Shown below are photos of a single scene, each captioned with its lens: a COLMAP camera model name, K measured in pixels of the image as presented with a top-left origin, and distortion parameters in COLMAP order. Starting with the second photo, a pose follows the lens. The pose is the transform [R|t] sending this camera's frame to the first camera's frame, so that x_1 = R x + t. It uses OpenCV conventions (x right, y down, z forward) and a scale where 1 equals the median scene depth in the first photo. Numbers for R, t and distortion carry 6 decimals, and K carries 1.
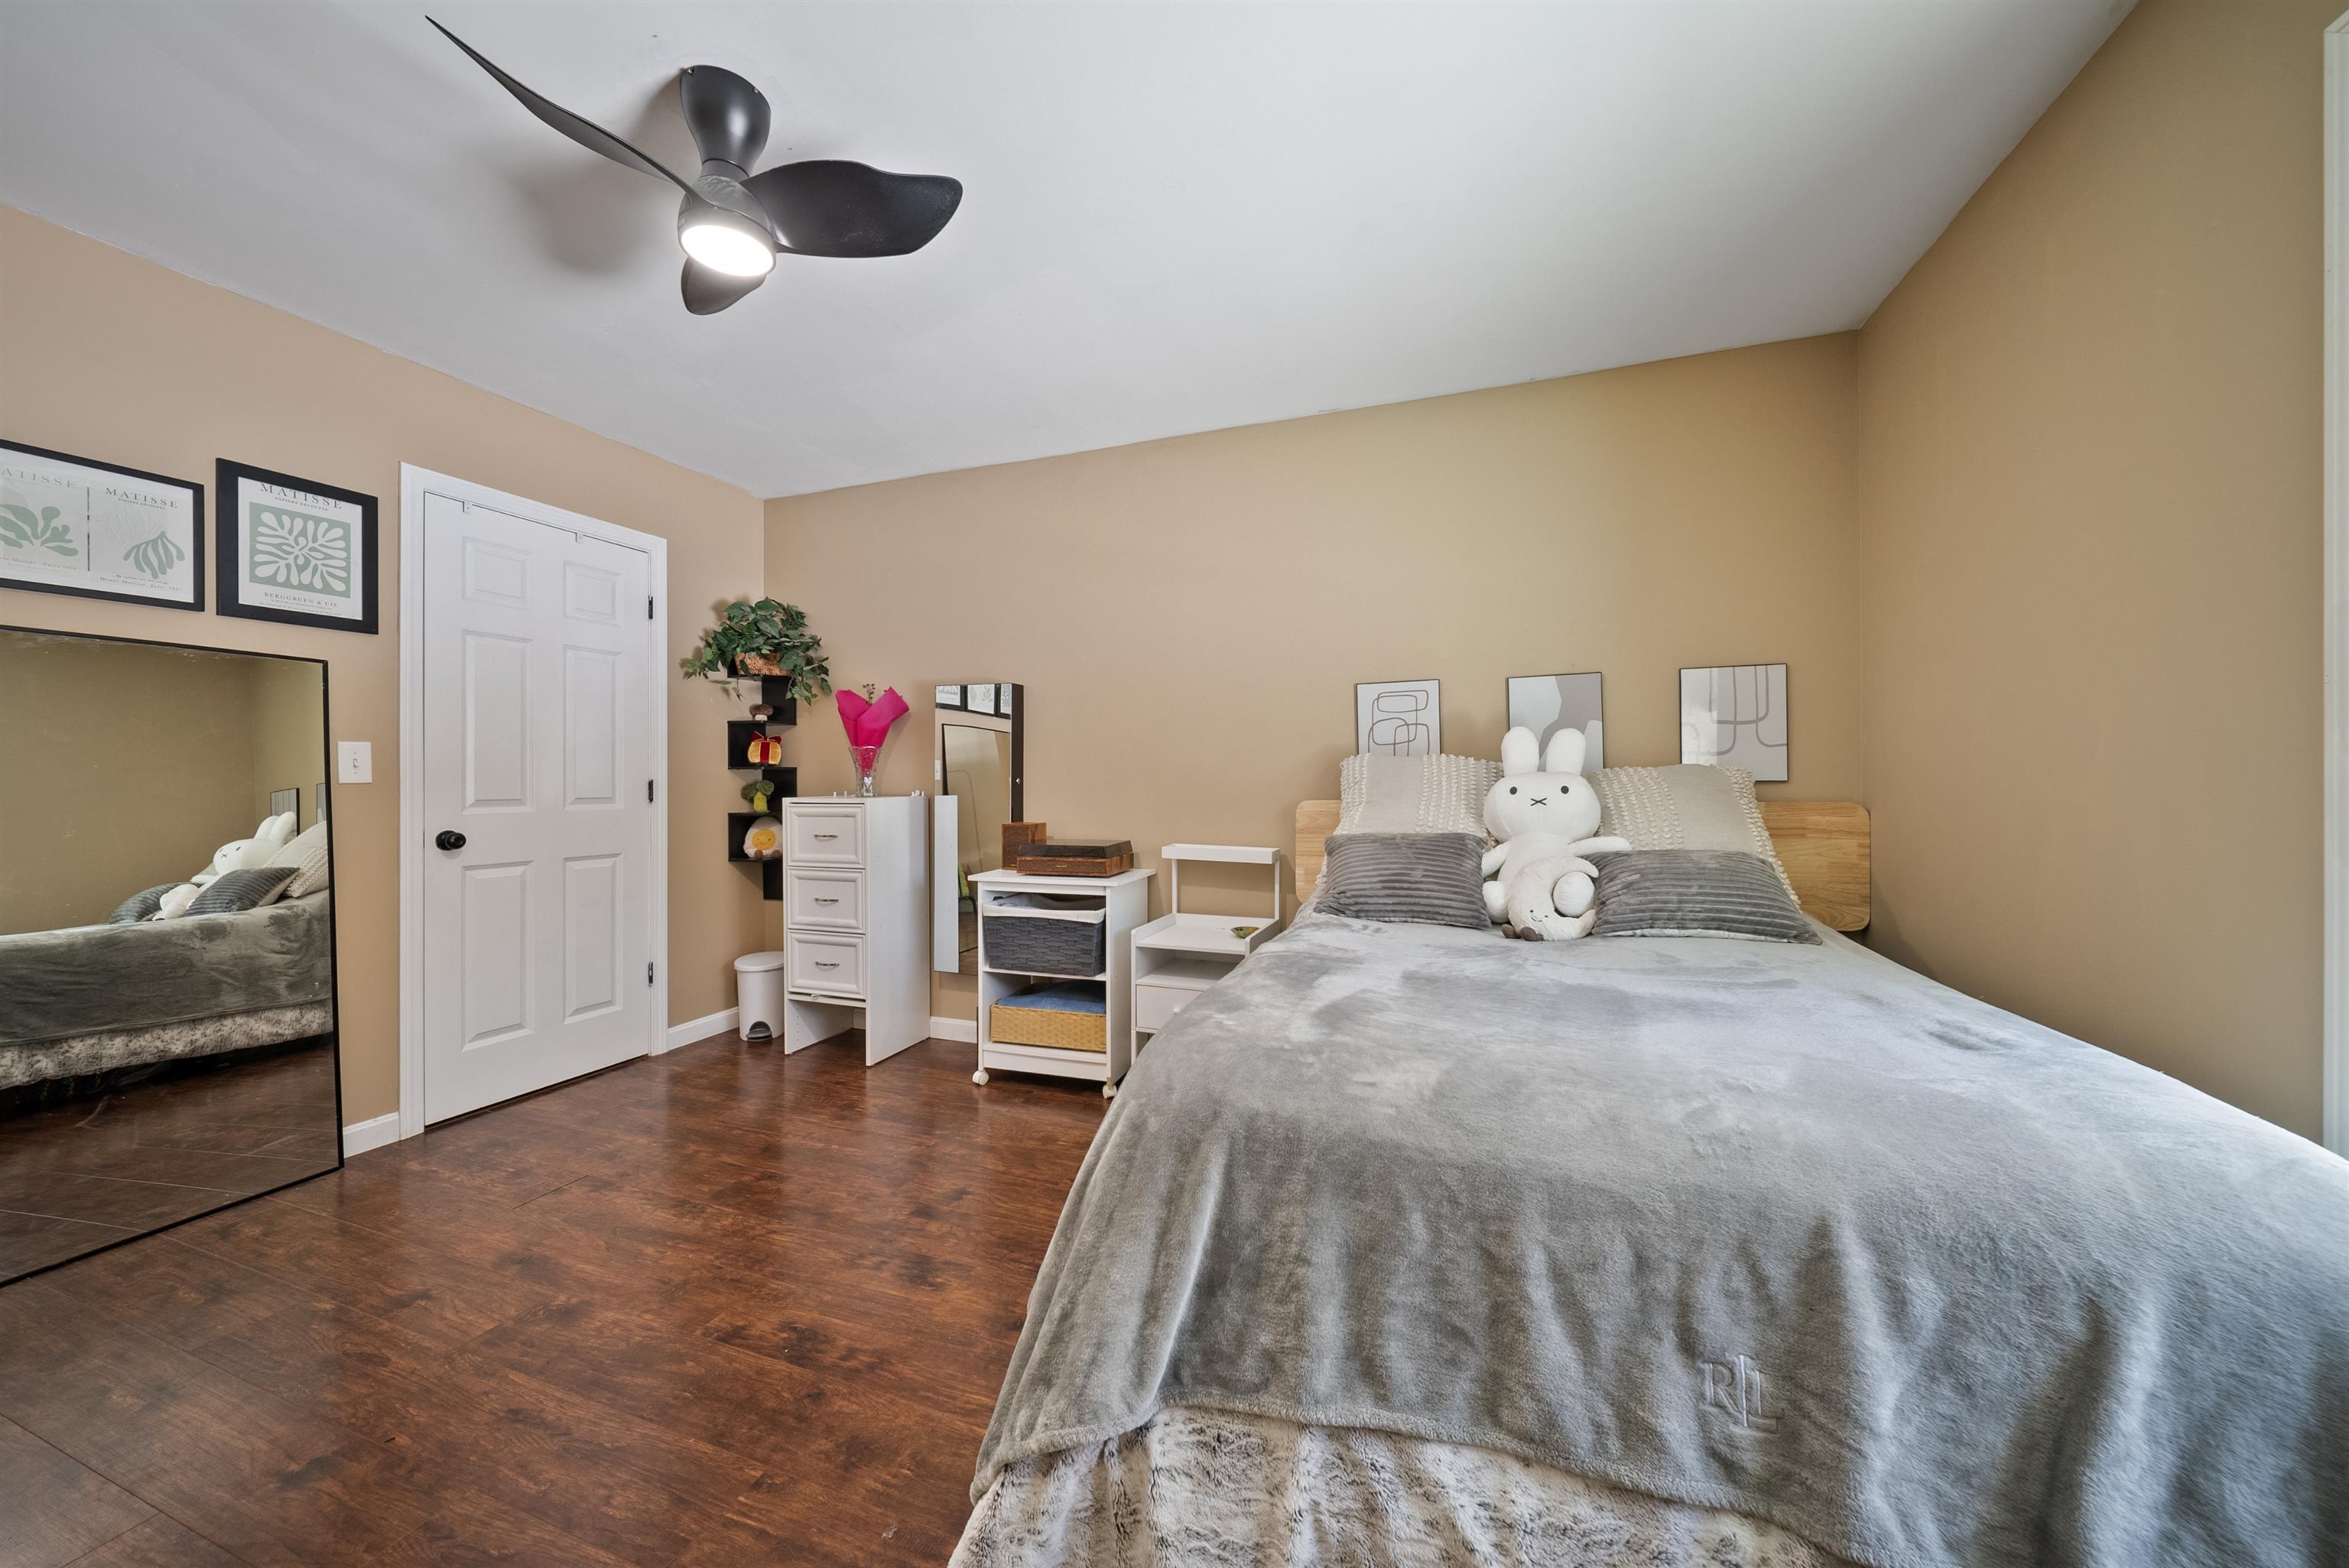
lens RADIAL K [[813.7, 0, 1174.5], [0, 813.7, 784.0], [0, 0, 1]] dist [0.002561, -0.004947]
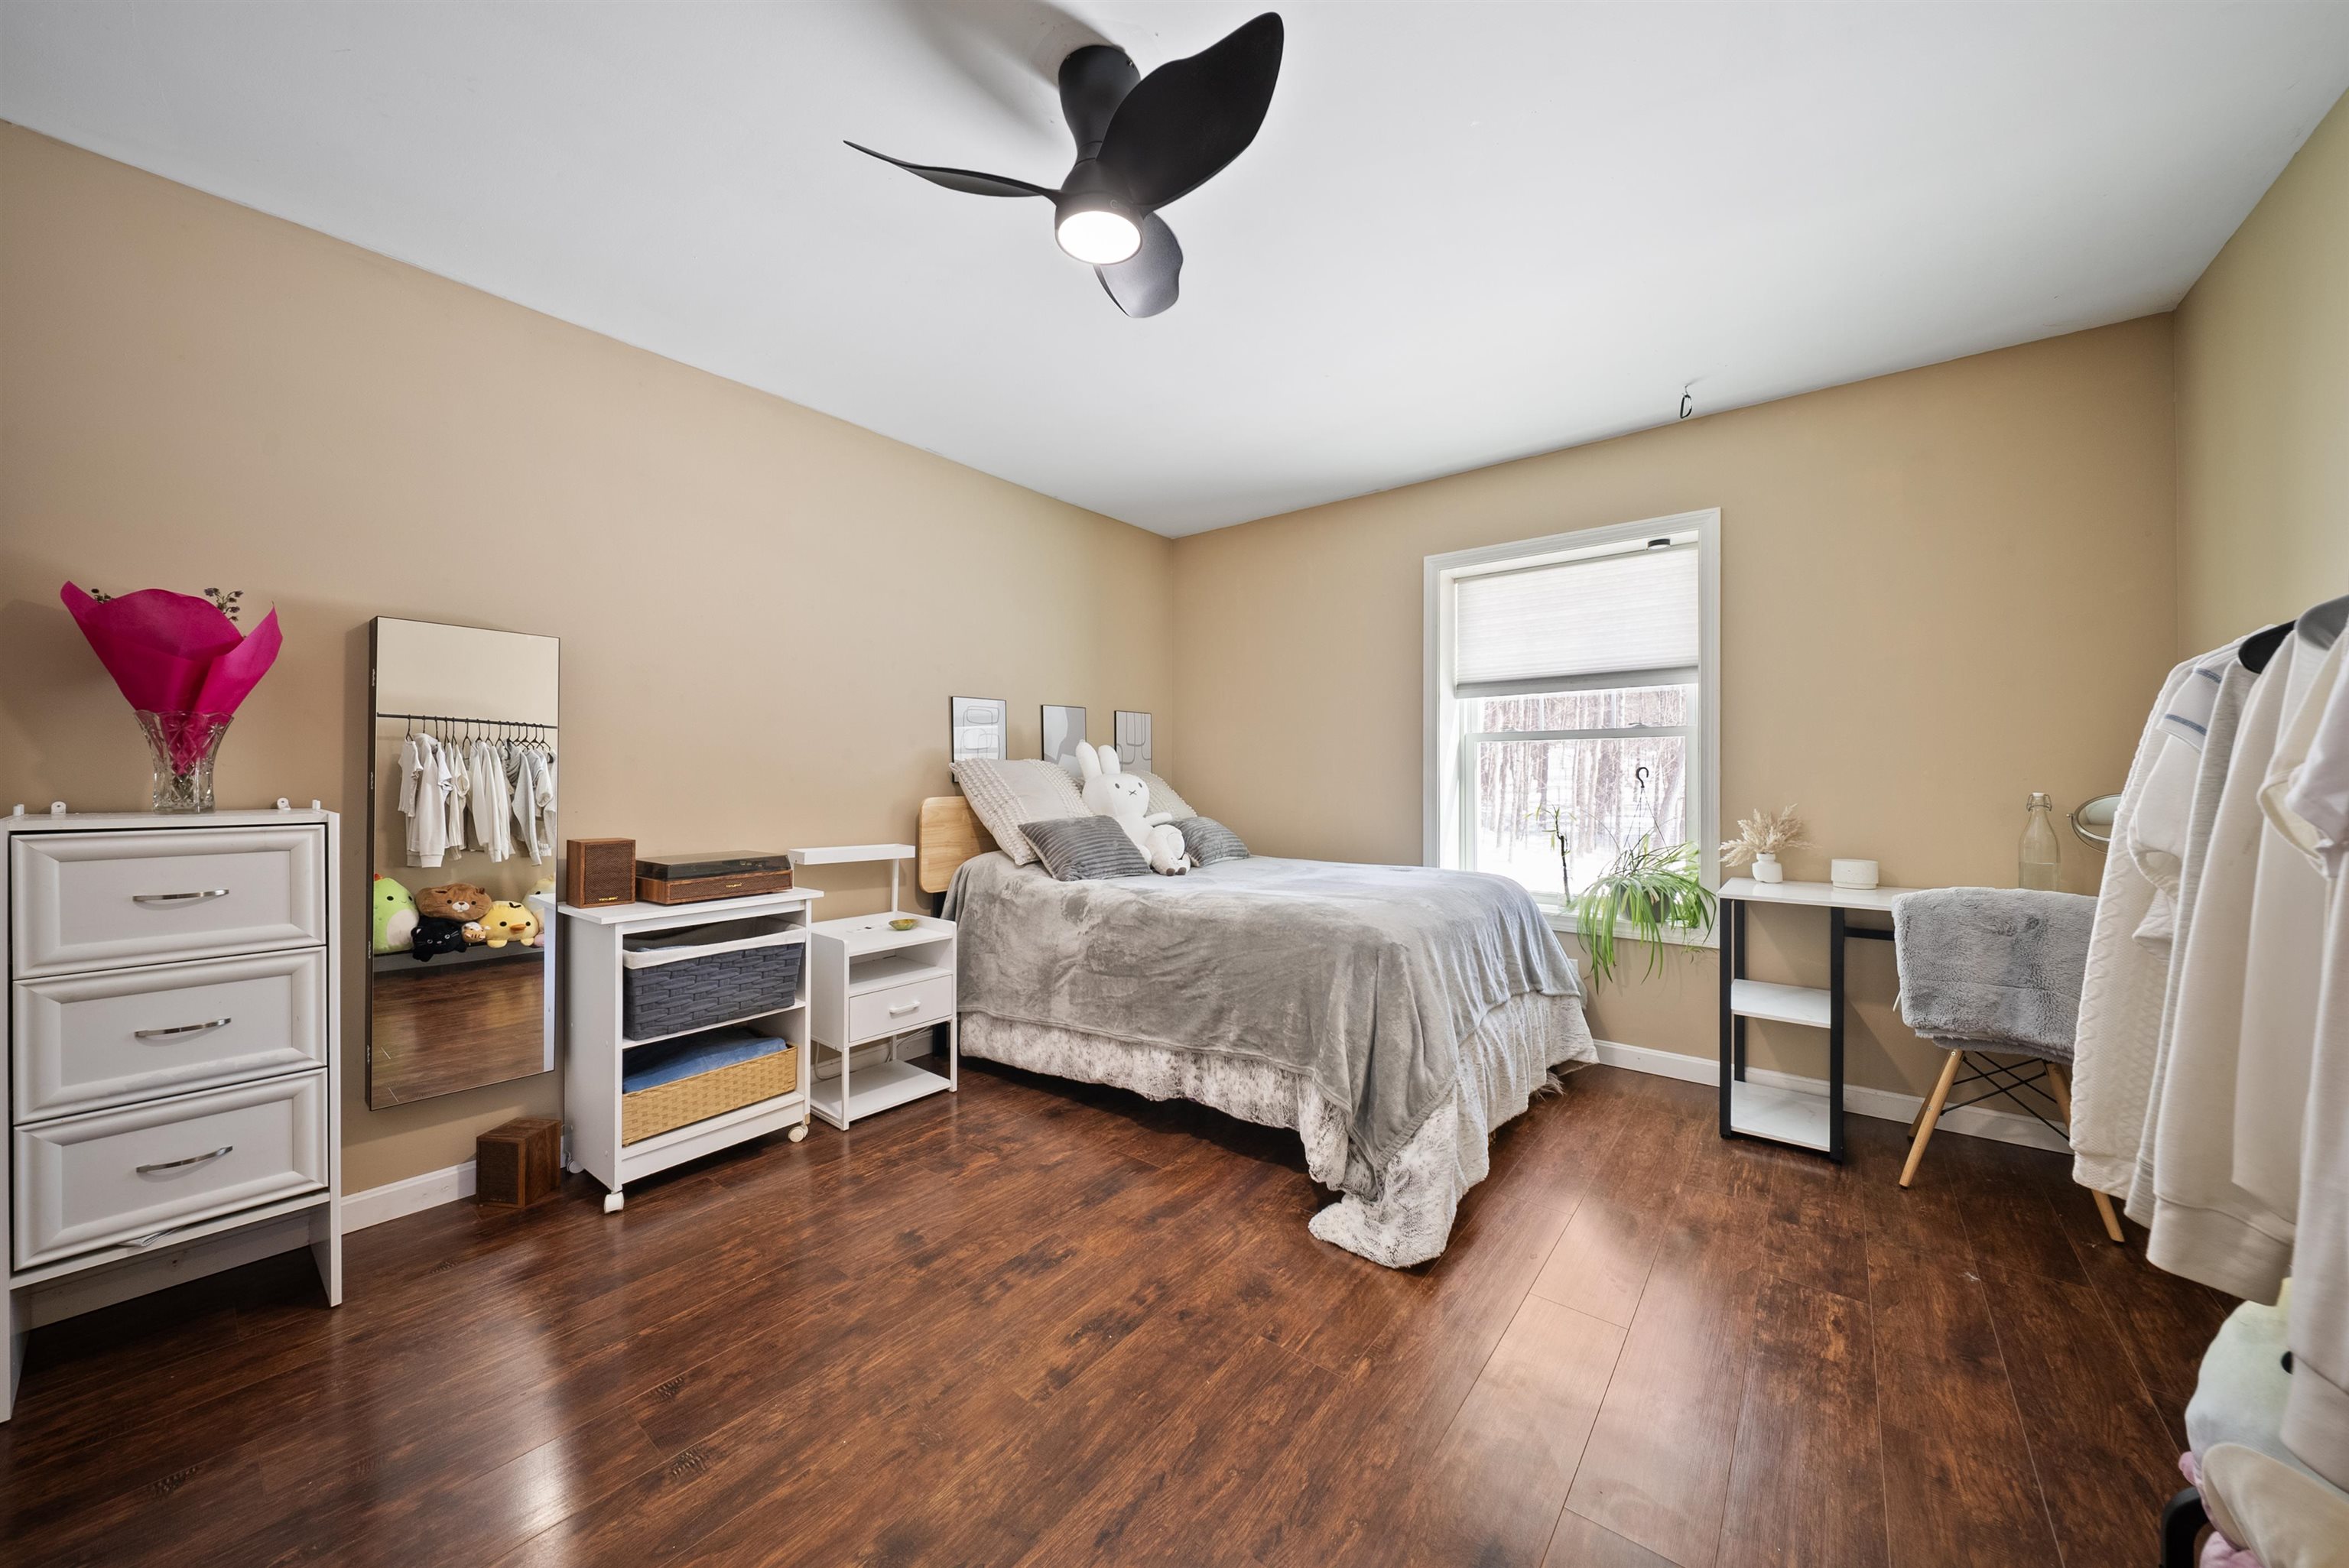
lens RADIAL K [[813.7, 0, 1174.5], [0, 813.7, 784.0], [0, 0, 1]] dist [0.002561, -0.004947]
pose [[0.325572, -0.009446, 0.945470, -0.789705], [0.008603, 0.999938, 0.007028, -0.003414], [-0.945478, 0.005846, 0.325633, 0.327198]]
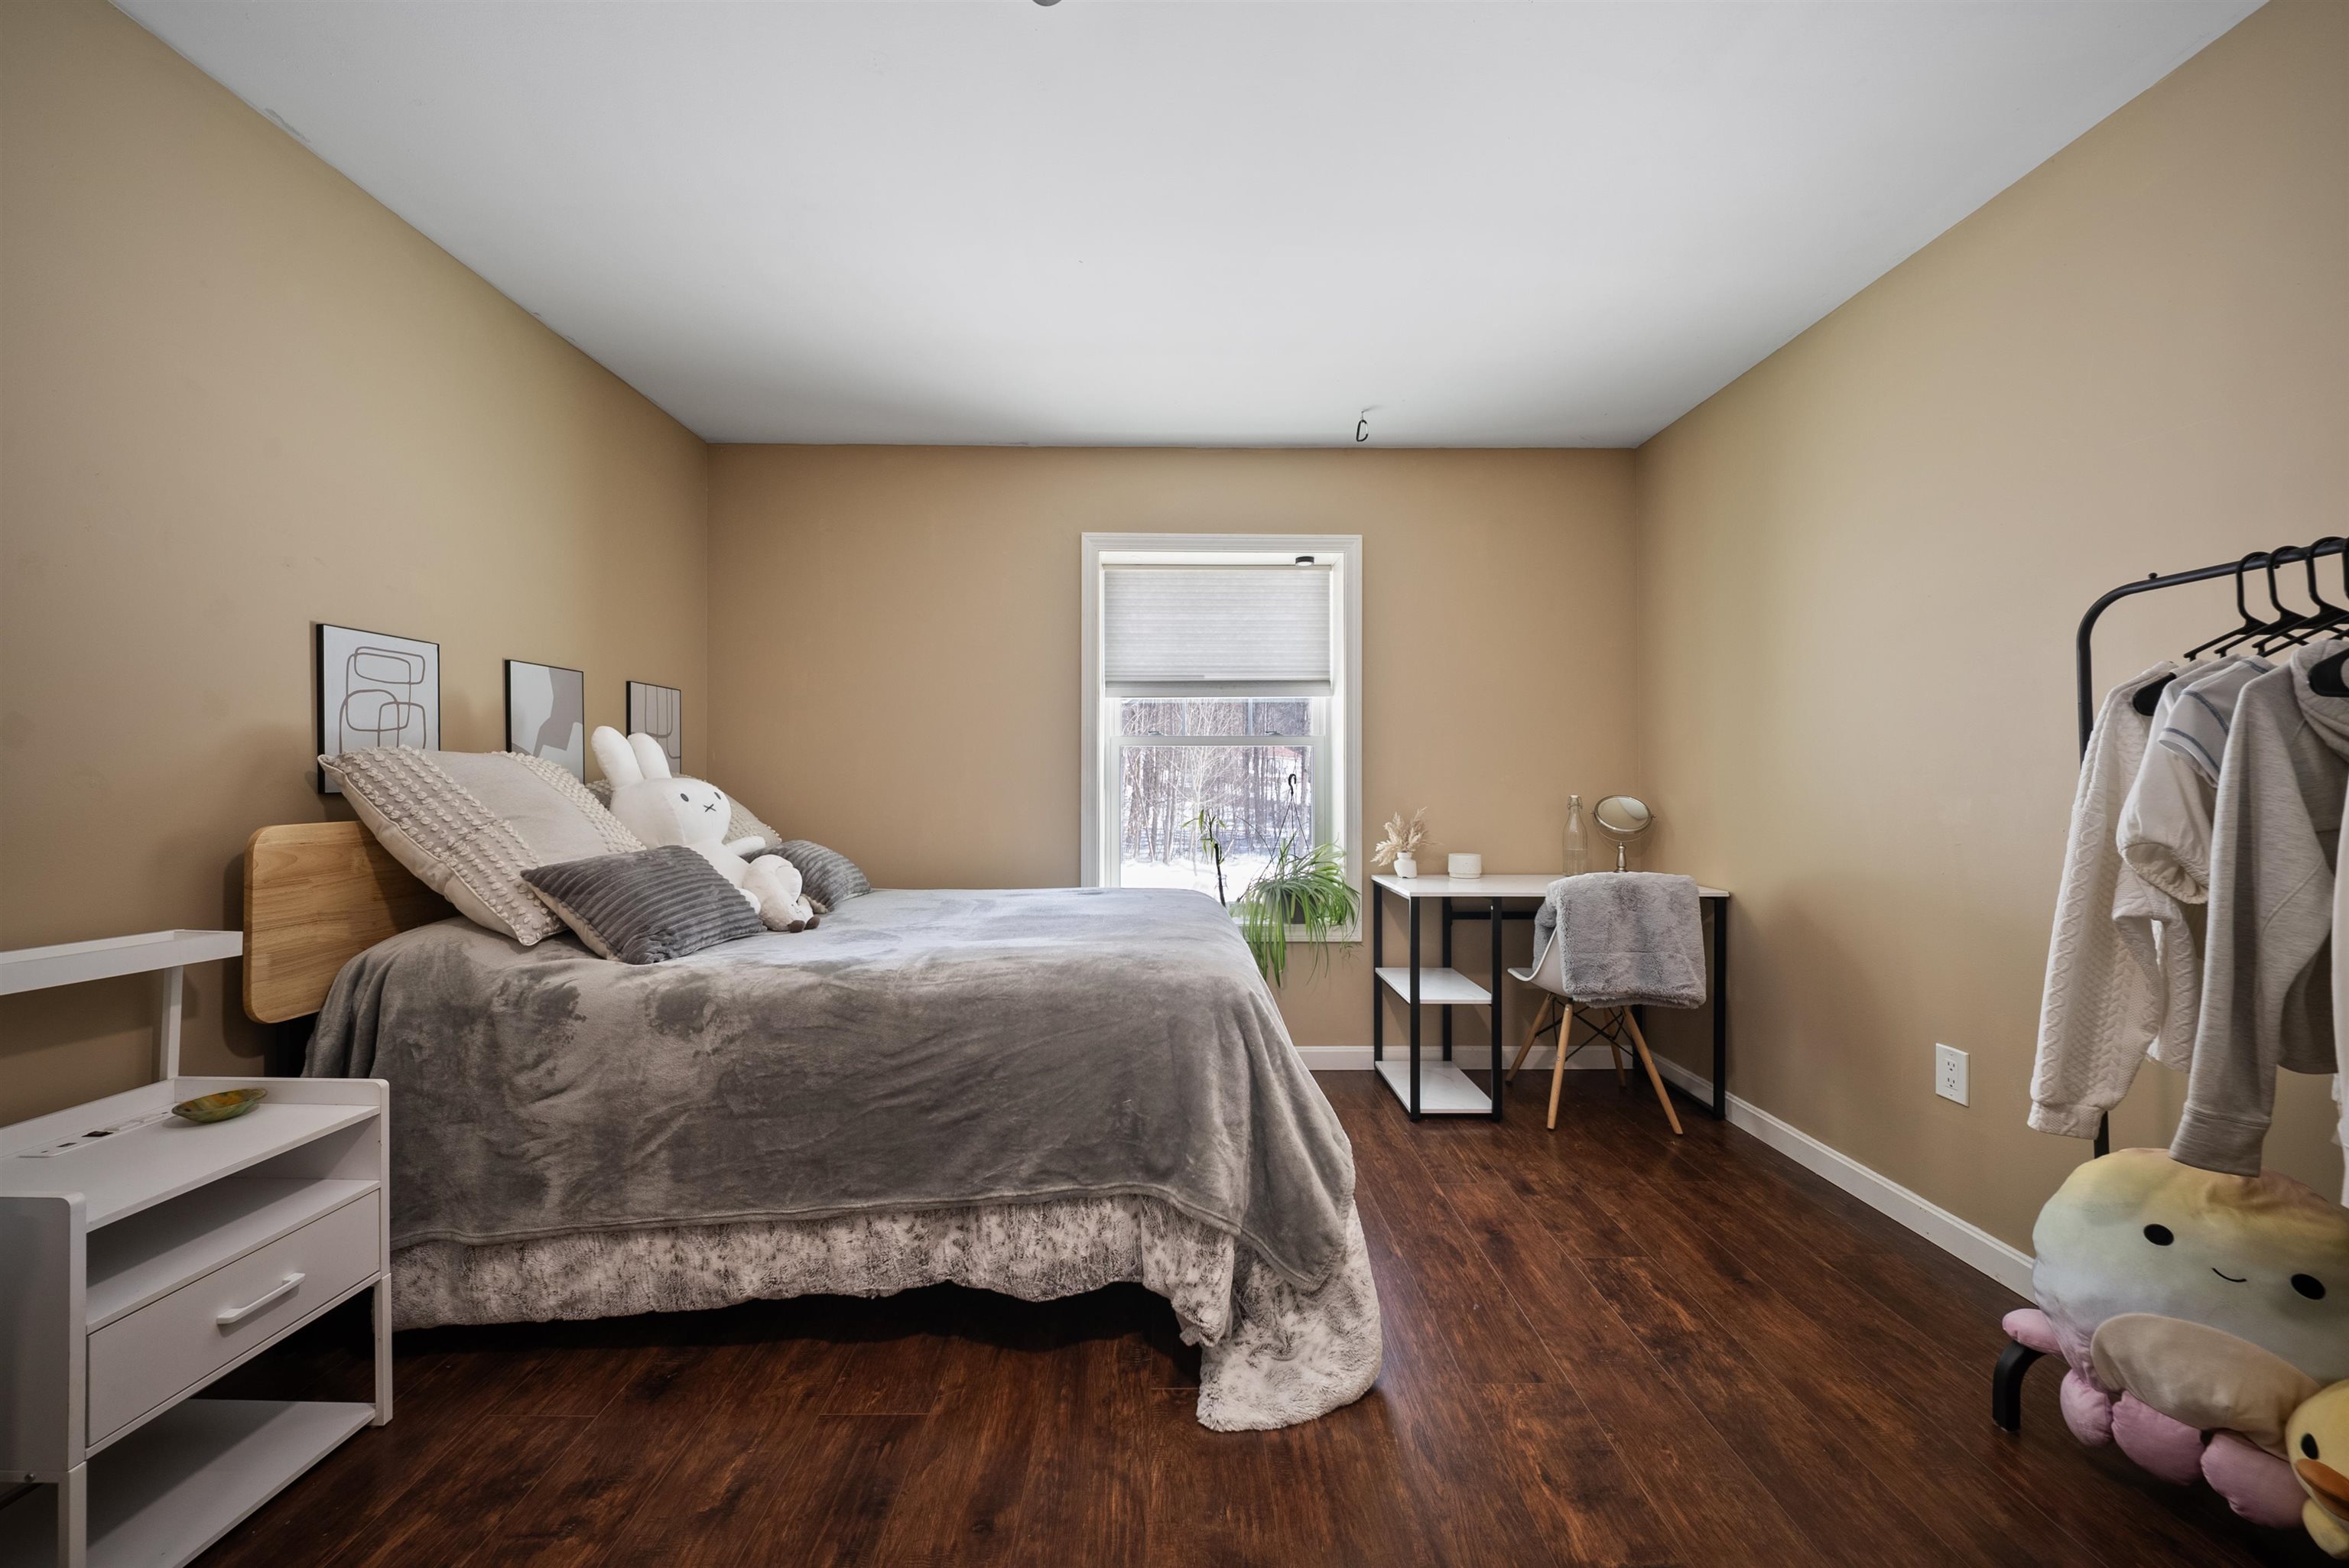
lens RADIAL K [[813.7, 0, 1174.5], [0, 813.7, 784.0], [0, 0, 1]] dist [0.002561, -0.004947]
pose [[-0.347756, -0.000176, 0.937585, -0.551588], [0.007974, 0.999963, 0.003145, -0.004088], [-0.937551, 0.008570, -0.347742, 0.636030]]
